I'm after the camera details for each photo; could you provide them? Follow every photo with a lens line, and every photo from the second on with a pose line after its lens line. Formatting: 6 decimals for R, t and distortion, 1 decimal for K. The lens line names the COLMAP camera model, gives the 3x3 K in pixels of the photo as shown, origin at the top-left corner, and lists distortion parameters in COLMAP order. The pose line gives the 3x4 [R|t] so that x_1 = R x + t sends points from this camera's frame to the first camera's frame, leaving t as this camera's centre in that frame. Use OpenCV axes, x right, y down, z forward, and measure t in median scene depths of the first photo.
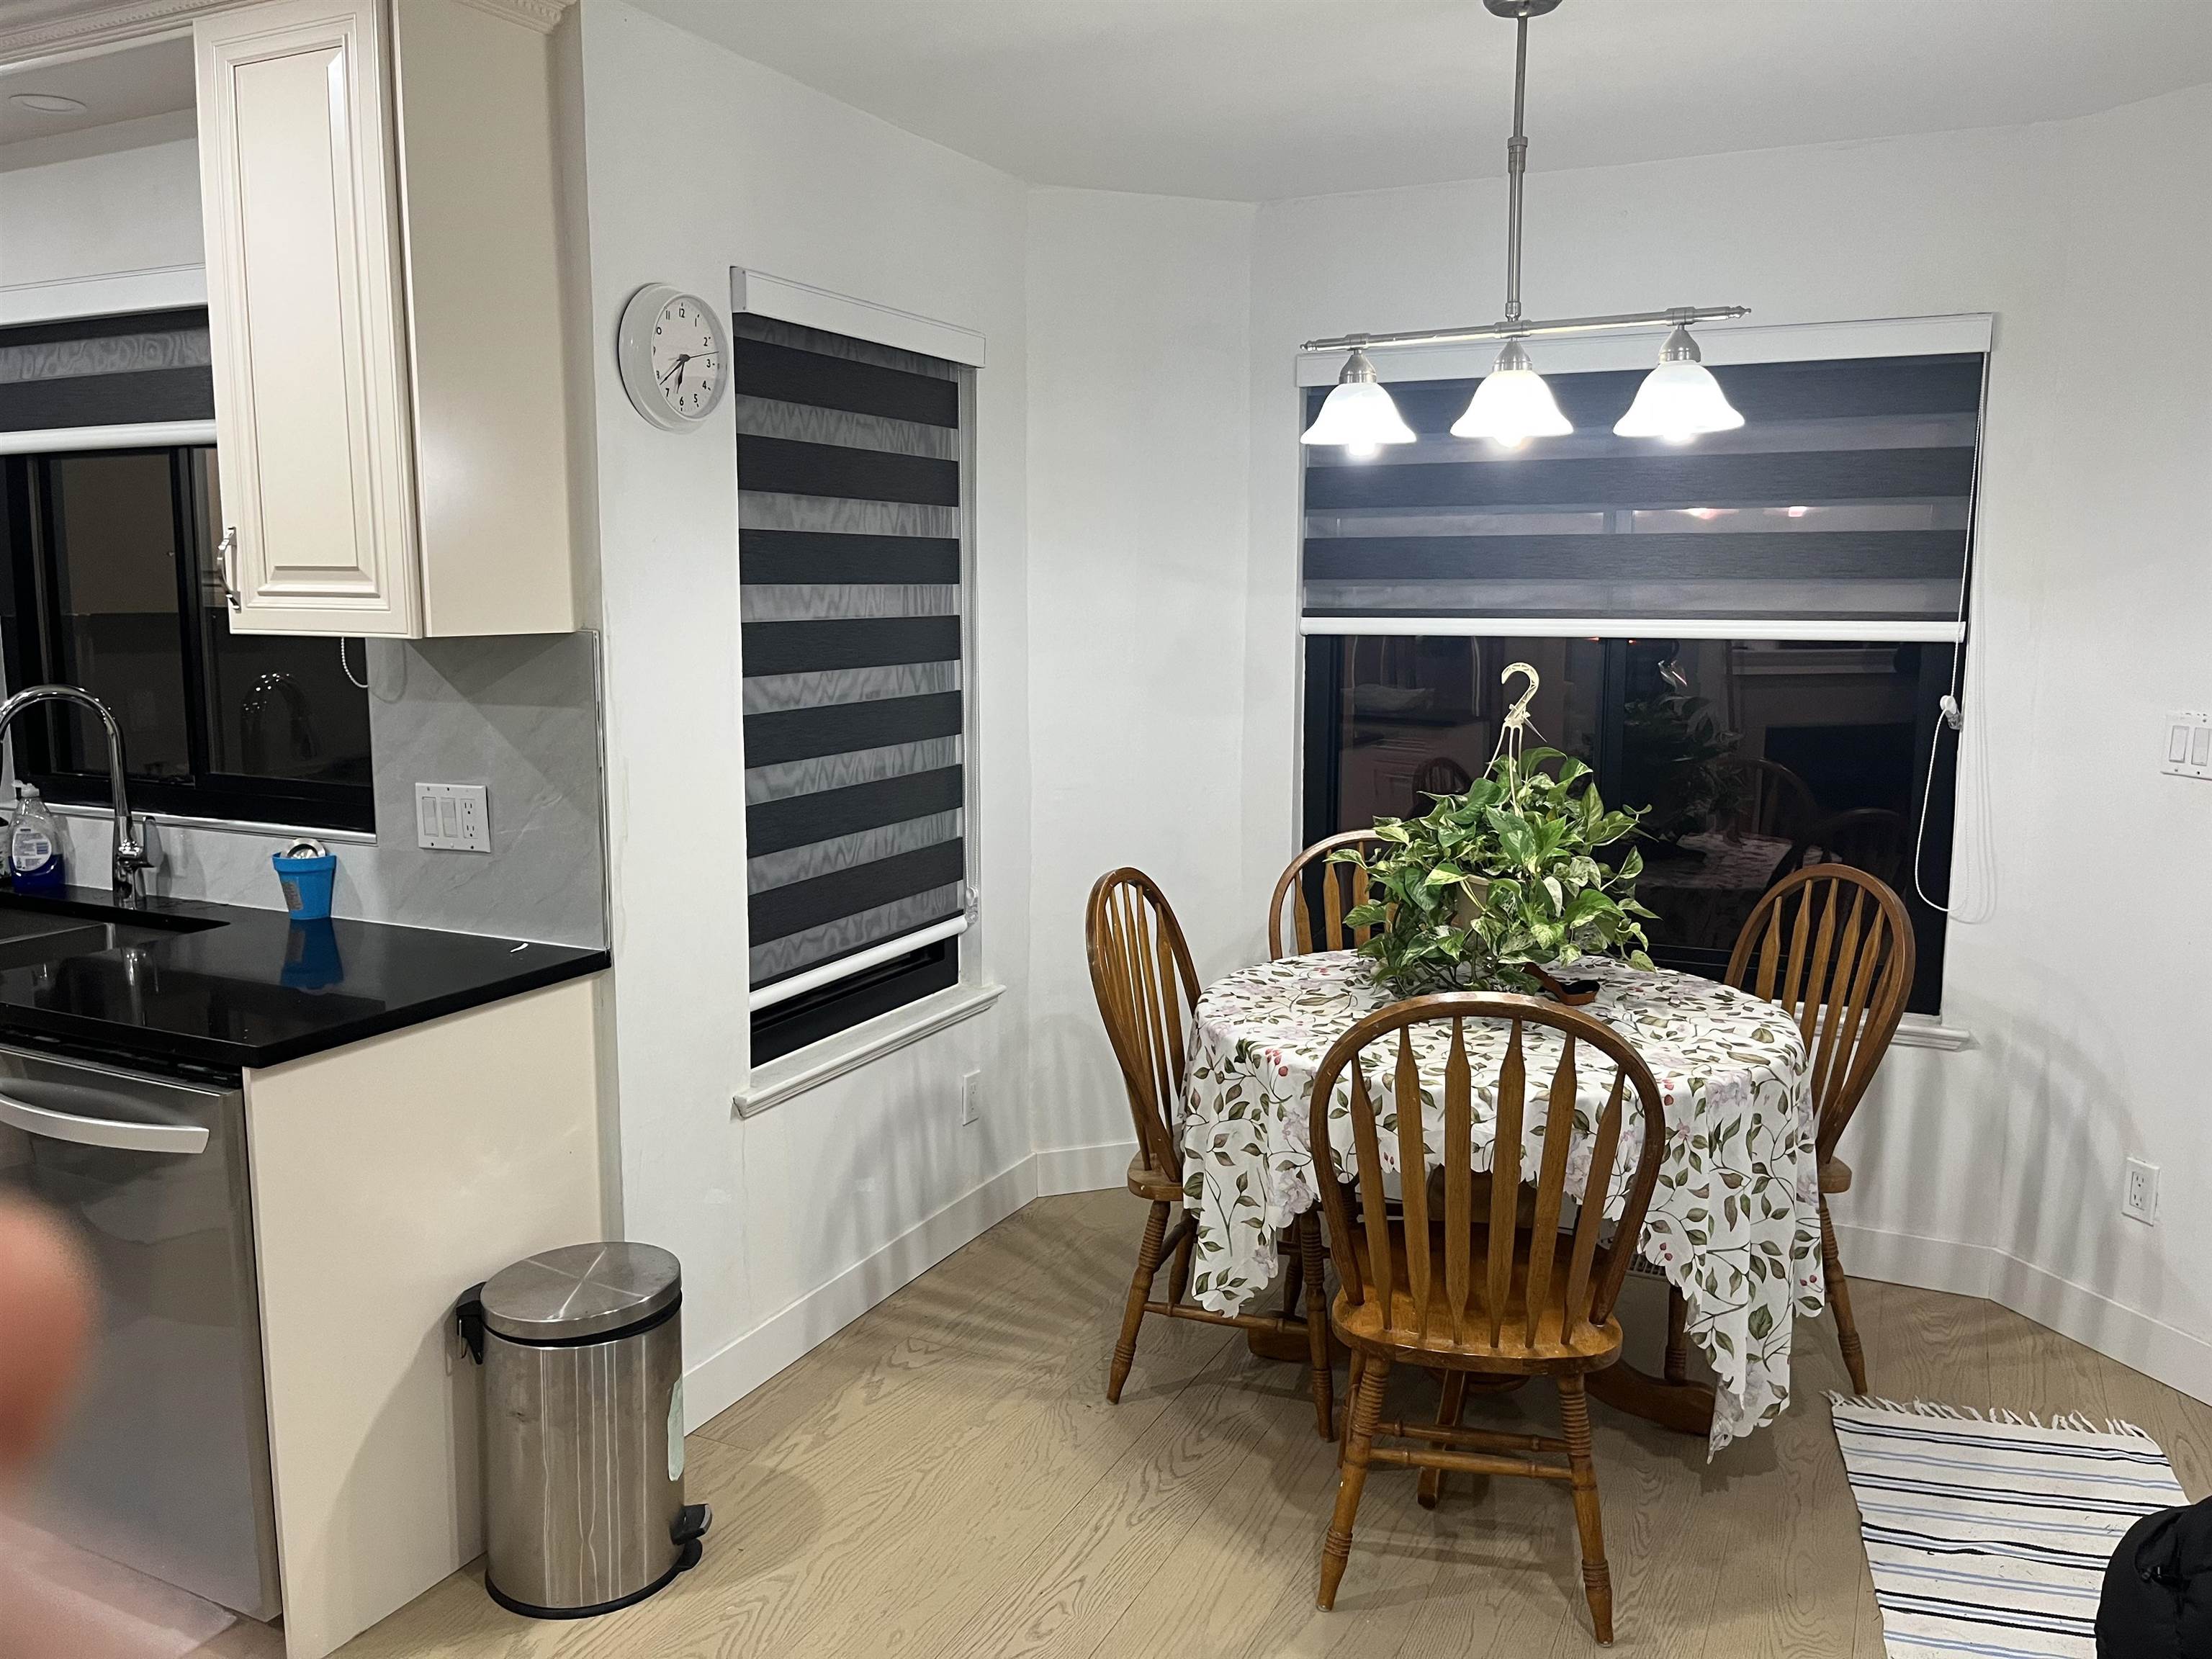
lens RADIAL K [[1690.8, 0, 1108.2], [0, 1690.8, 839.5], [0, 0, 1]] dist [0.067744, -0.095973]
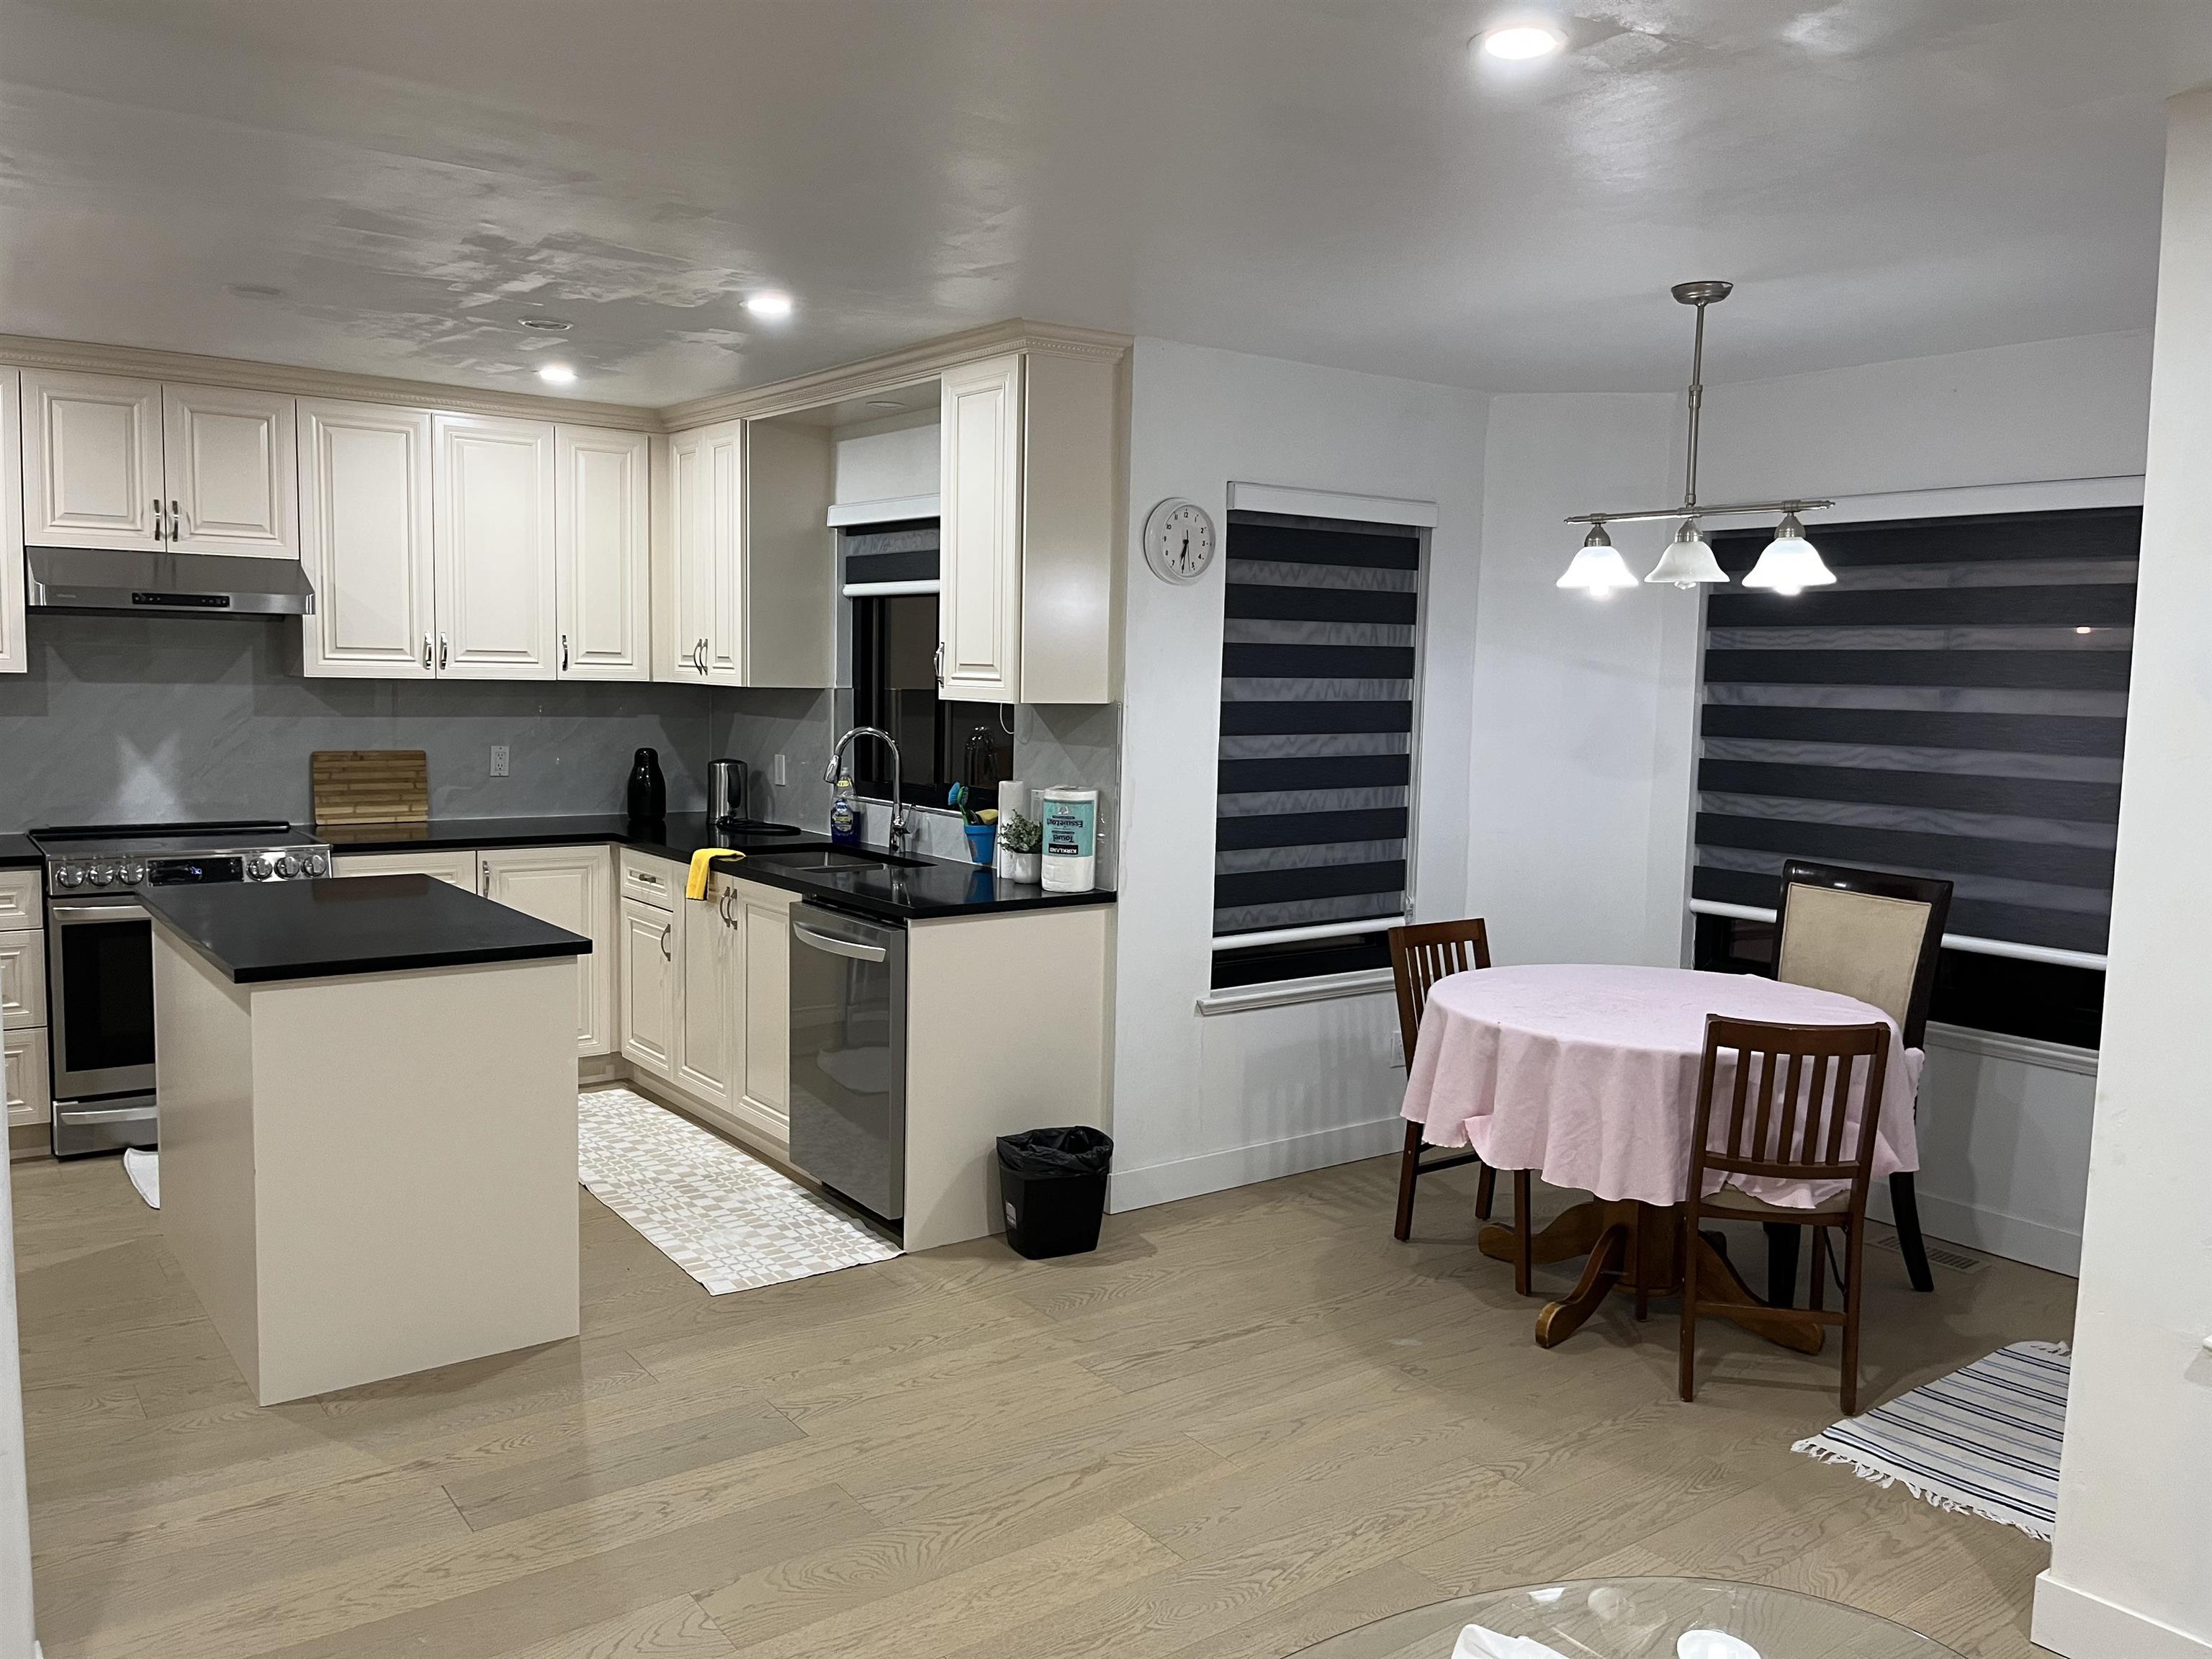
lens RADIAL K [[1690.8, 0, 1108.2], [0, 1690.8, 839.5], [0, 0, 1]] dist [0.067744, -0.095973]
pose [[0.882002, 0.064405, -0.466823, 0.437297], [-0.088374, 0.995647, -0.029609, 0.057196], [0.462884, 0.067370, 0.883855, -0.436911]]
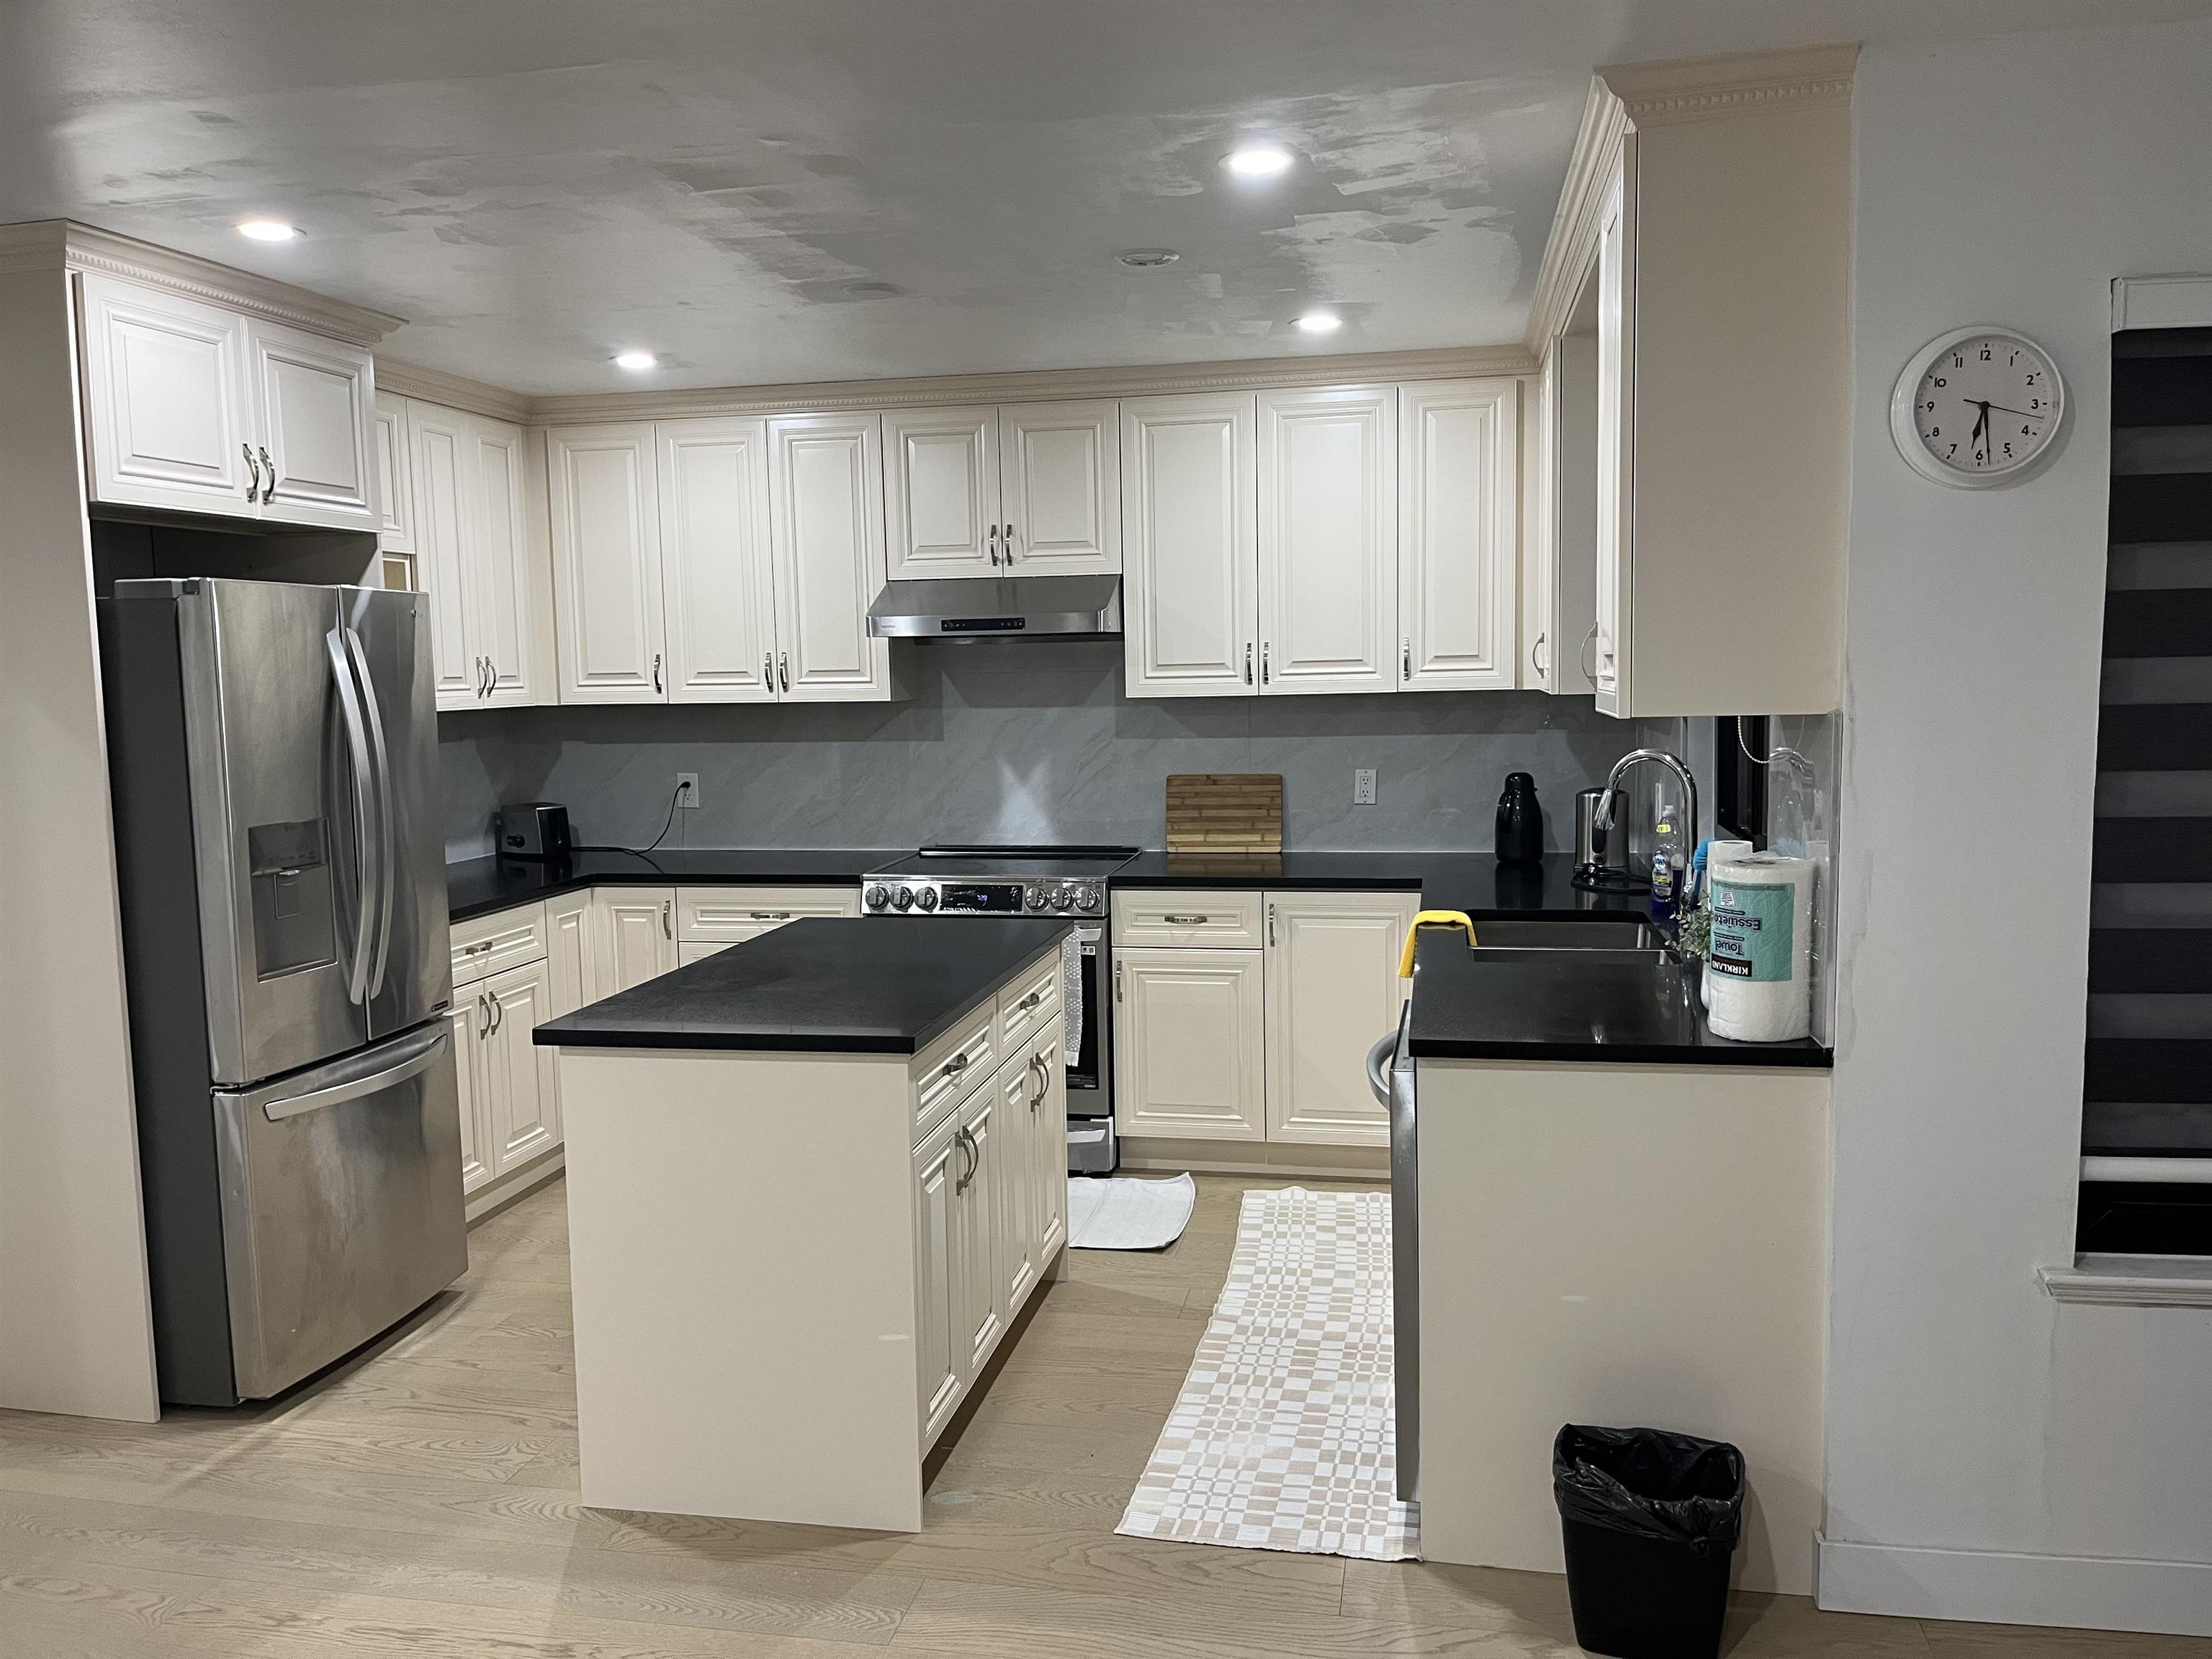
lens RADIAL K [[1690.8, 0, 1108.2], [0, 1690.8, 839.5], [0, 0, 1]] dist [0.067744, -0.095973]
pose [[0.232679, 0.091428, -0.968247, 0.479881], [-0.119977, 0.990665, 0.064713, -0.059801], [0.965125, 0.101110, 0.241476, 0.348410]]
